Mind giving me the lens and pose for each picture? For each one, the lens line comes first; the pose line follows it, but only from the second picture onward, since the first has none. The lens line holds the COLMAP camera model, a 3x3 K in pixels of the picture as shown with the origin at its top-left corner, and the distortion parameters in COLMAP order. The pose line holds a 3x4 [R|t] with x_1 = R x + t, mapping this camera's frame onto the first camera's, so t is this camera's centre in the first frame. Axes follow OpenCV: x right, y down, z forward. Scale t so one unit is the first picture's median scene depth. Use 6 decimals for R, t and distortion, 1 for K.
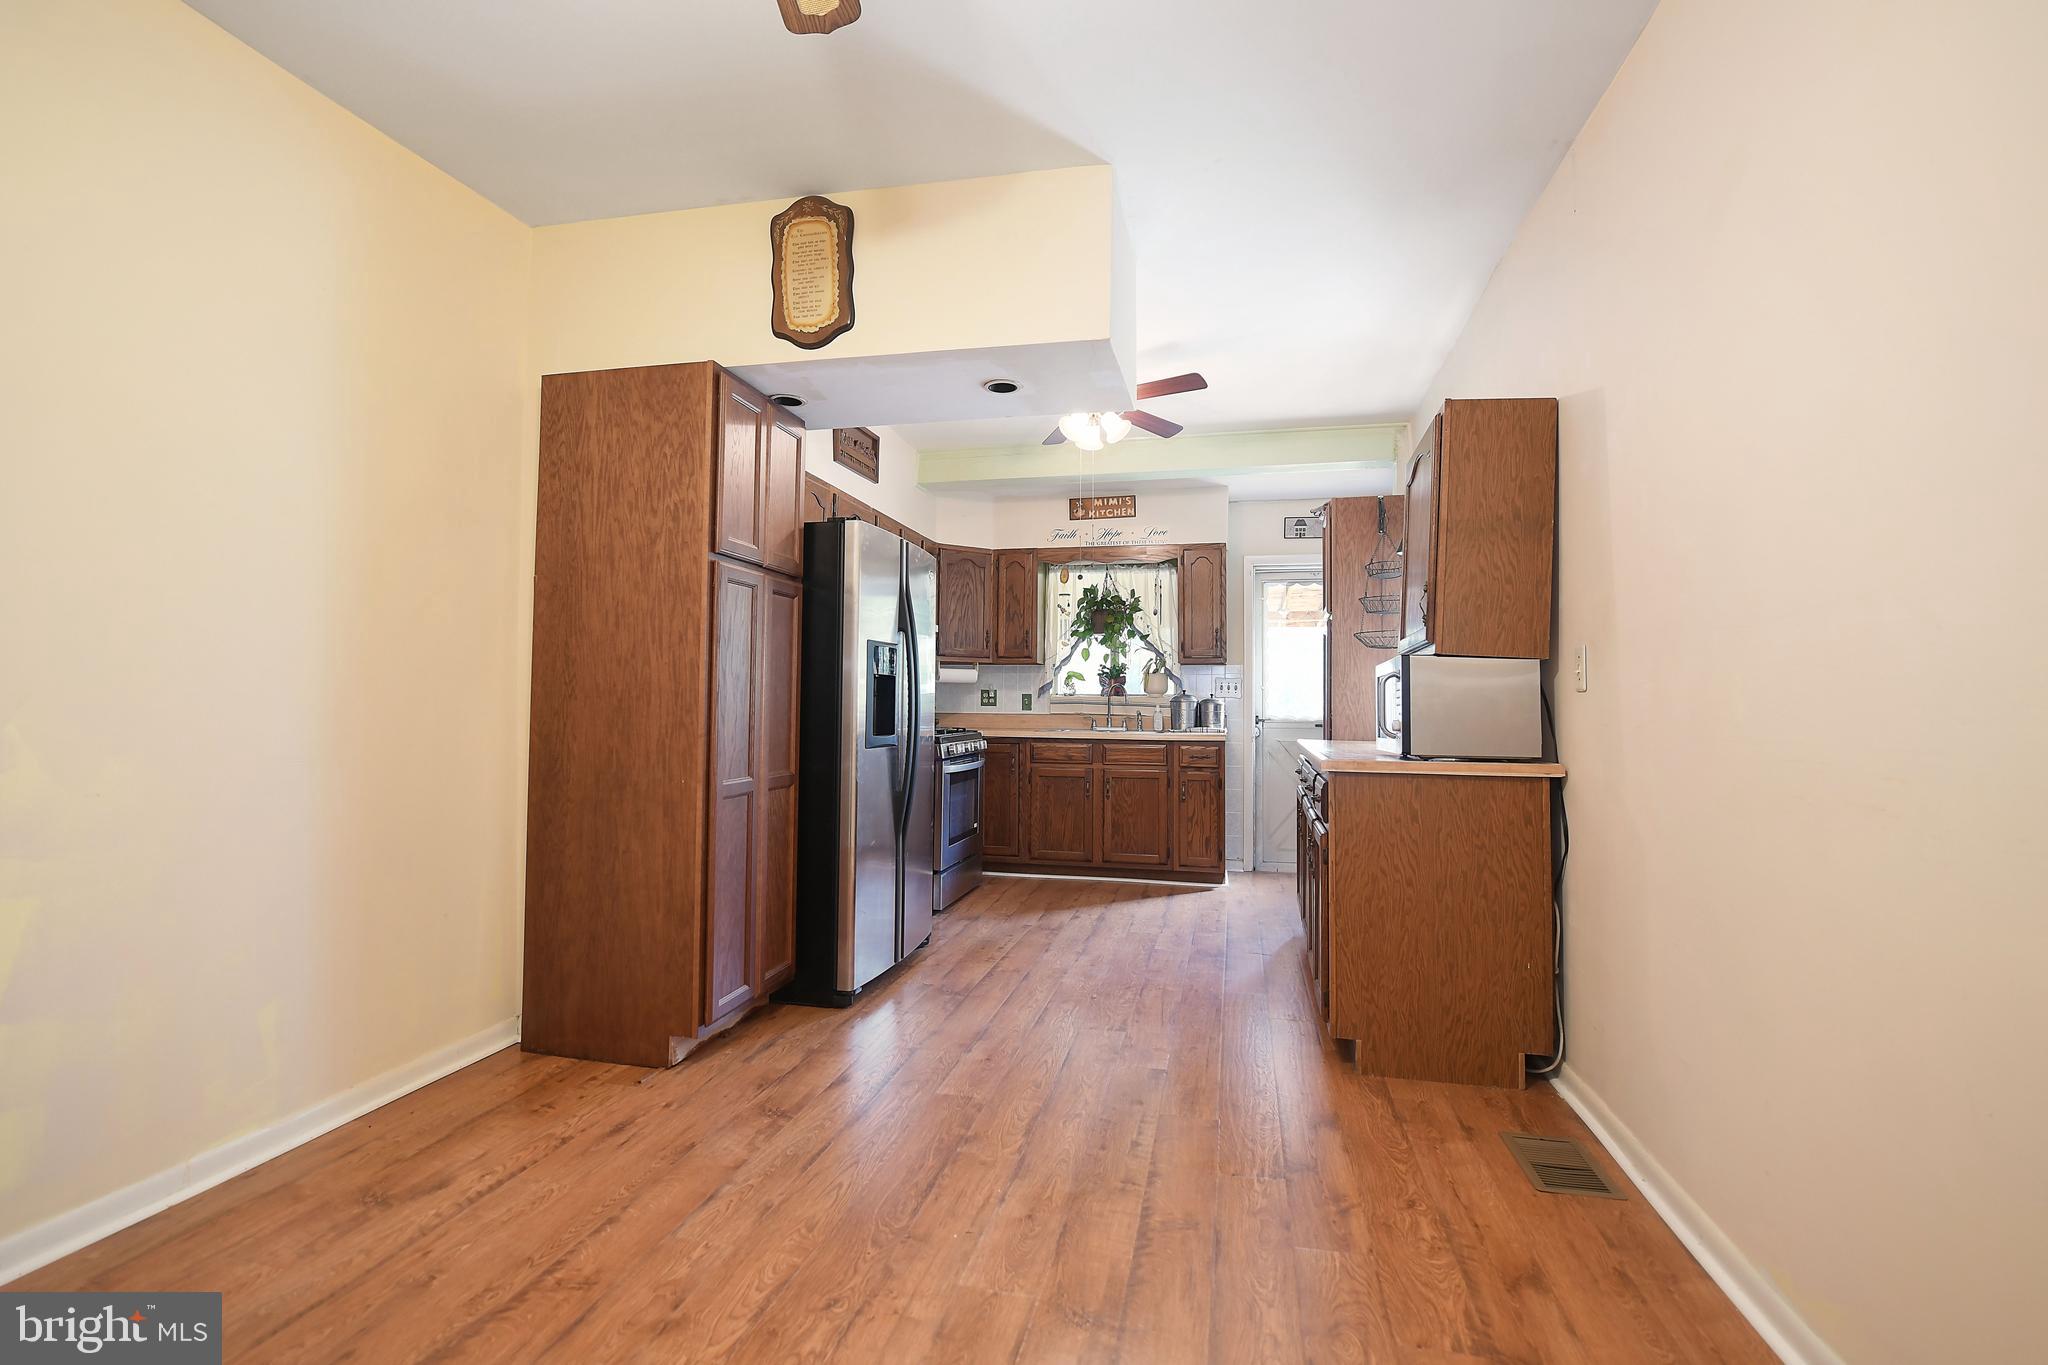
lens RADIAL K [[893.6, 0, 1033.7], [0, 893.6, 679.6], [0, 0, 1]] dist [-0.011885, -0.000492]
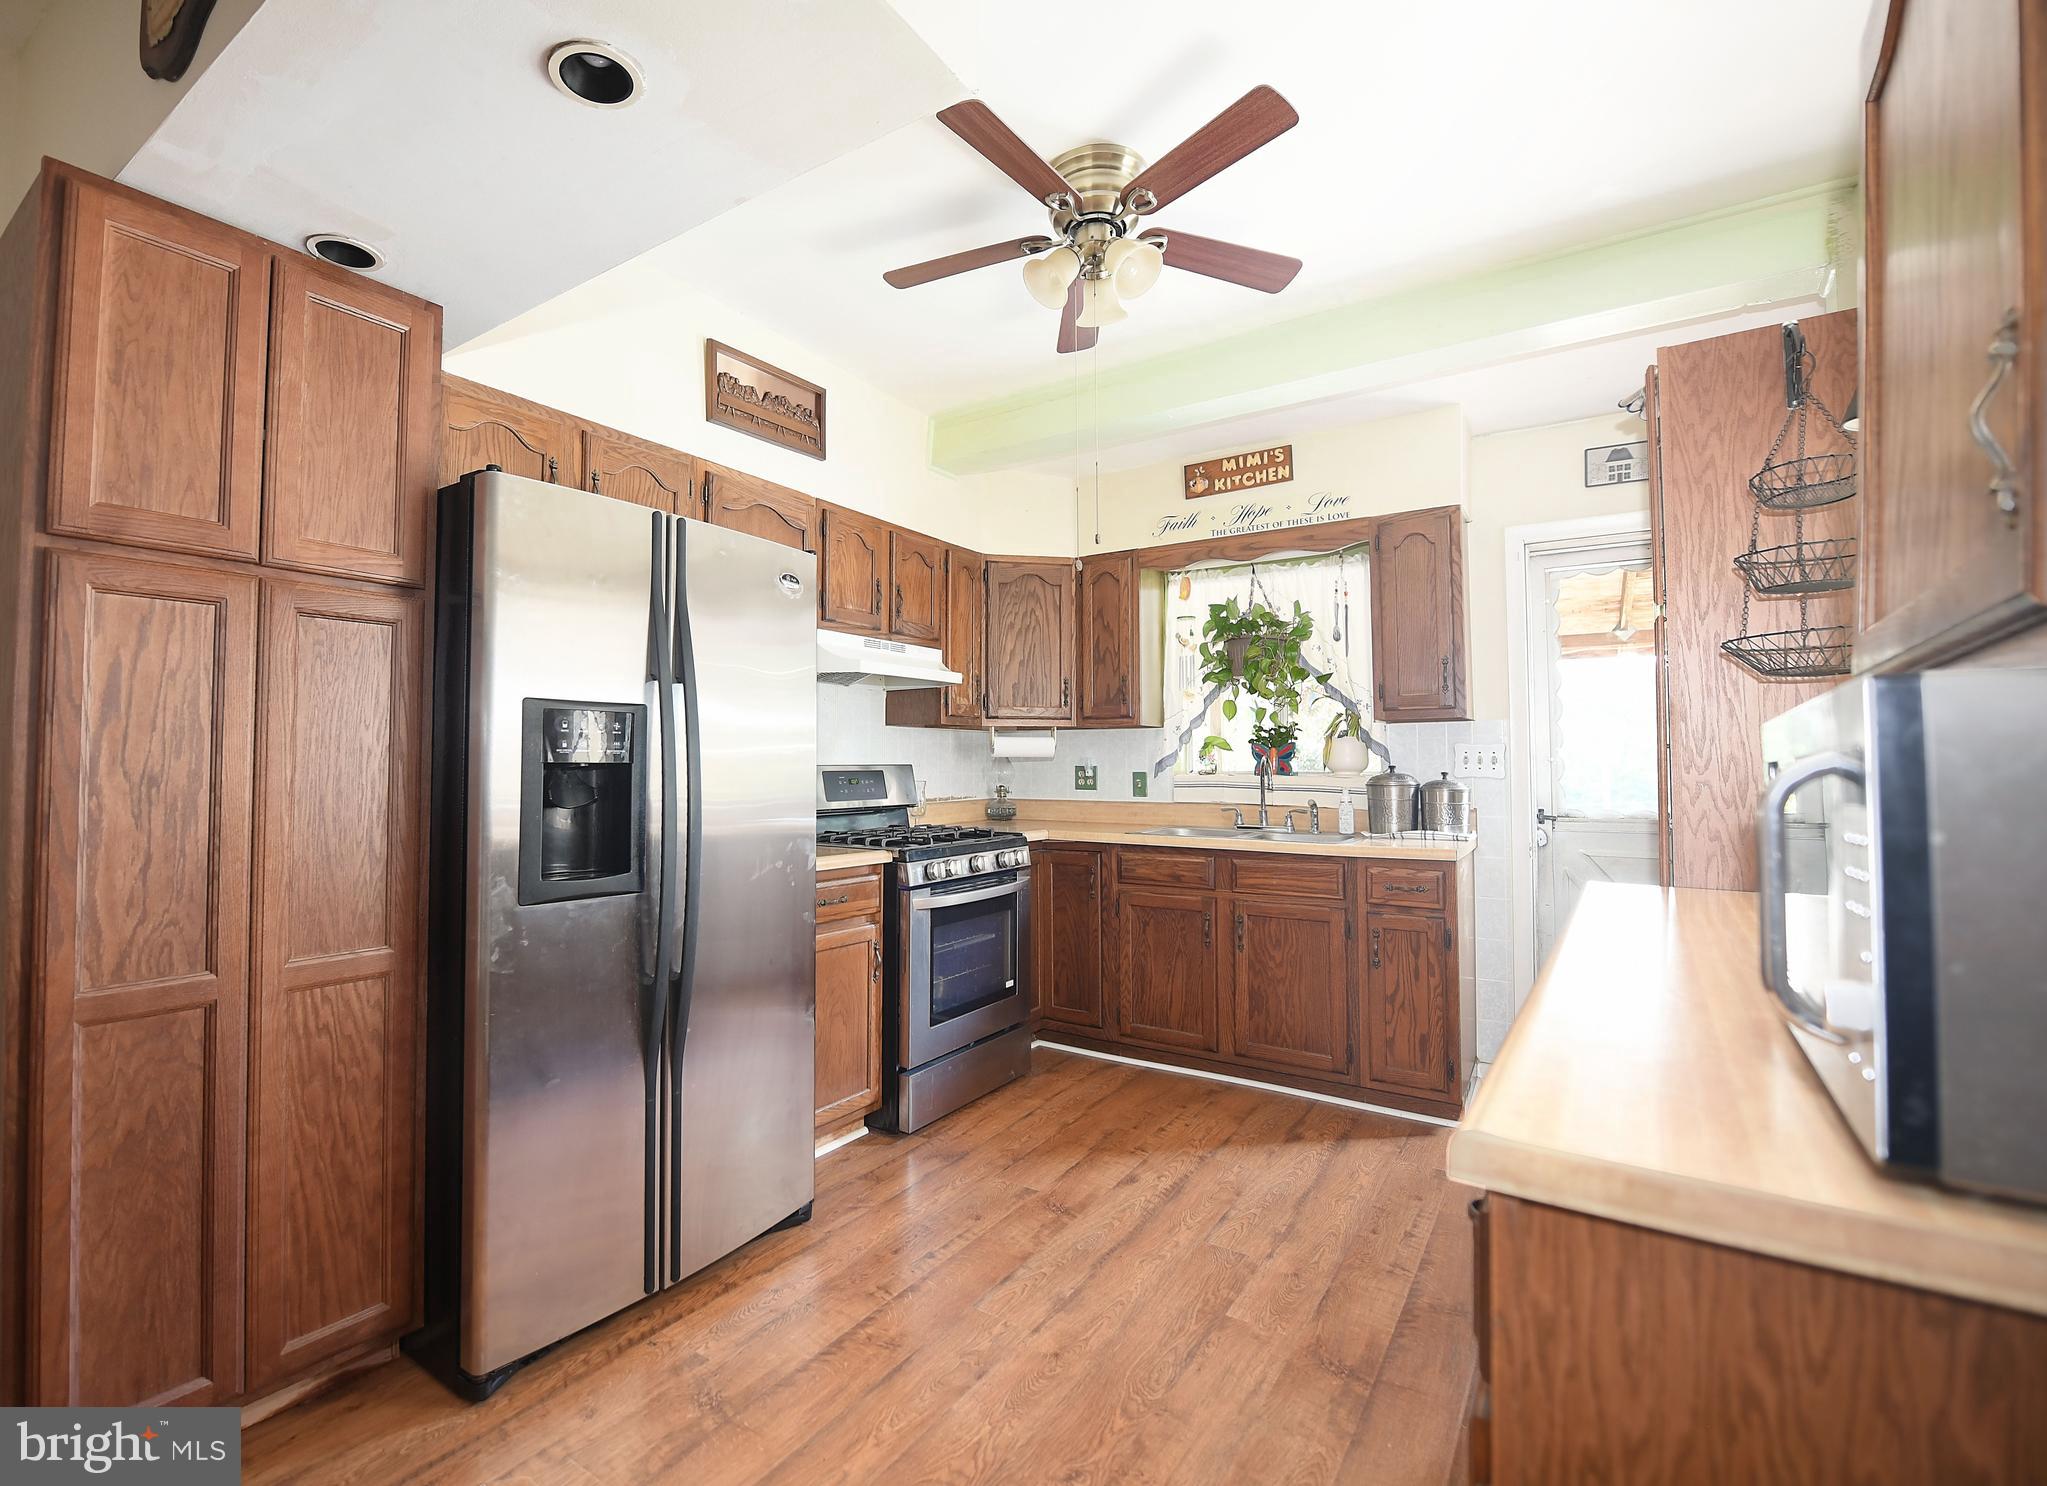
lens RADIAL K [[949.7, 0, 979.6], [0, 949.7, 722.3], [0, 0, 1]] dist [0.024987, -0.037325]
pose [[0.931093, -0.027278, -0.363762, 0.157943], [0.019185, 0.999482, -0.025844, -0.006059], [0.364278, 0.017084, 0.931133, 0.346889]]
